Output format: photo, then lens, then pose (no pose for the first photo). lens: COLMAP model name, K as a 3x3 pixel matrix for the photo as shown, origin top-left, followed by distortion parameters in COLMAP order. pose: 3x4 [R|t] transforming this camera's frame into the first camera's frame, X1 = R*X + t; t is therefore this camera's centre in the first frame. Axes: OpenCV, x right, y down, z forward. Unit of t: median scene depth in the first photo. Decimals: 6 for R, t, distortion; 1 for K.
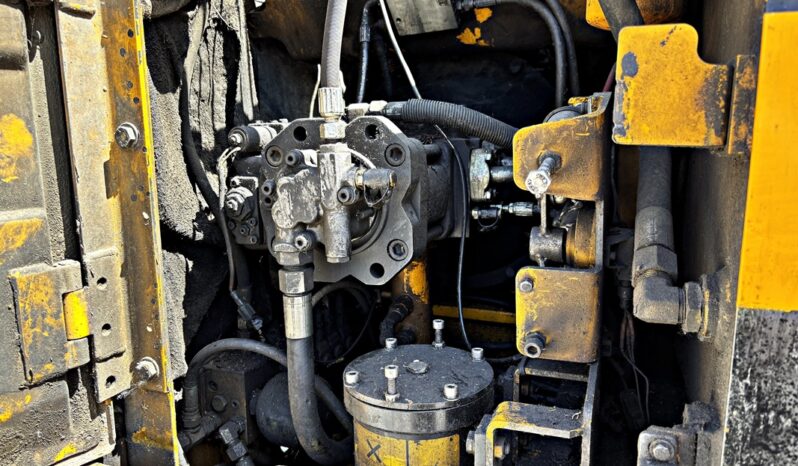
lens RADIAL K [[605.0, 0, 400.4], [0, 605.0, 243.2], [0, 0, 1]] dist [0.066467, -0.095957]
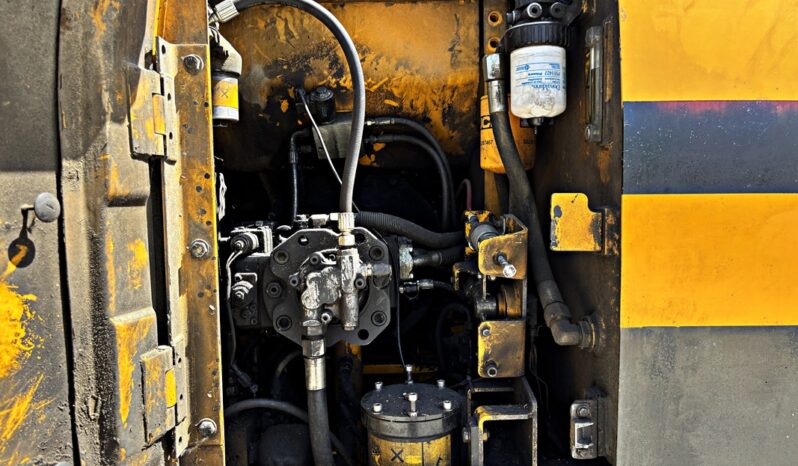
lens RADIAL K [[605.0, 0, 400.4], [0, 605.0, 243.2], [0, 0, 1]] dist [0.066467, -0.095957]
pose [[0.924972, -0.032560, 0.378639, -0.543594], [0.078117, 0.991337, -0.105584, -0.011833], [-0.371921, 0.127240, 0.919503, -0.397883]]
